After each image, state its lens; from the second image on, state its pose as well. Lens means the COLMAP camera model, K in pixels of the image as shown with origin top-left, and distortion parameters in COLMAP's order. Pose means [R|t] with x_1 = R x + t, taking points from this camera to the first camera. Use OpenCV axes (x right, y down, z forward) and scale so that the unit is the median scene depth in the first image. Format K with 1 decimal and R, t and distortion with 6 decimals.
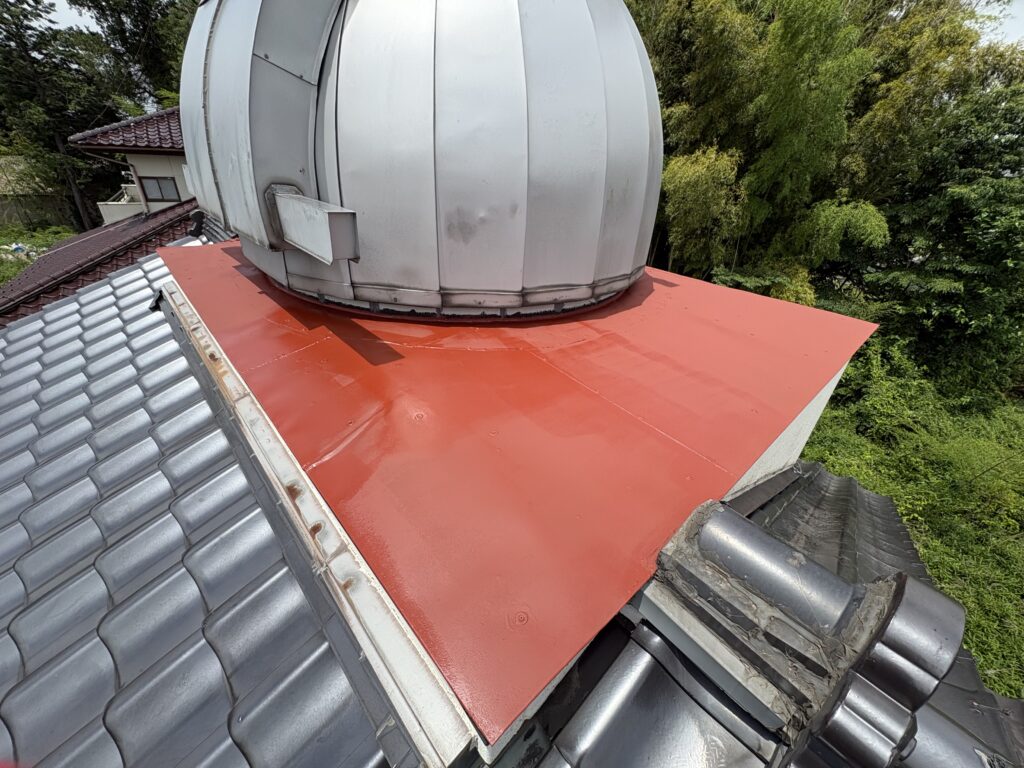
lens RADIAL K [[418.3, 0, 509.5], [0, 418.3, 382.0], [0, 0, 1]] dist [-0.002416, 0.000379]
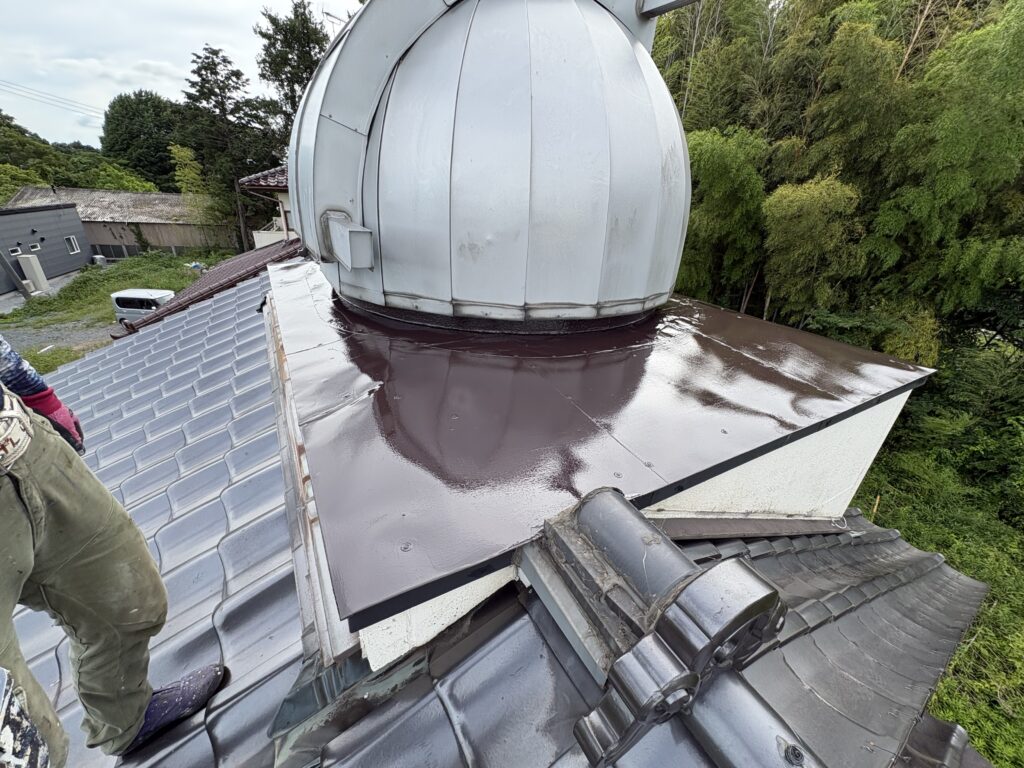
lens RADIAL K [[418.3, 0, 507.9], [0, 418.3, 381.3], [0, 0, 1]] dist [-0.002416, 0.000379]
pose [[0.974581, 0.089453, -0.205401, 0.217641], [-0.104715, 0.992398, -0.064656, 0.053998], [0.198056, 0.084521, 0.976540, -0.073709]]
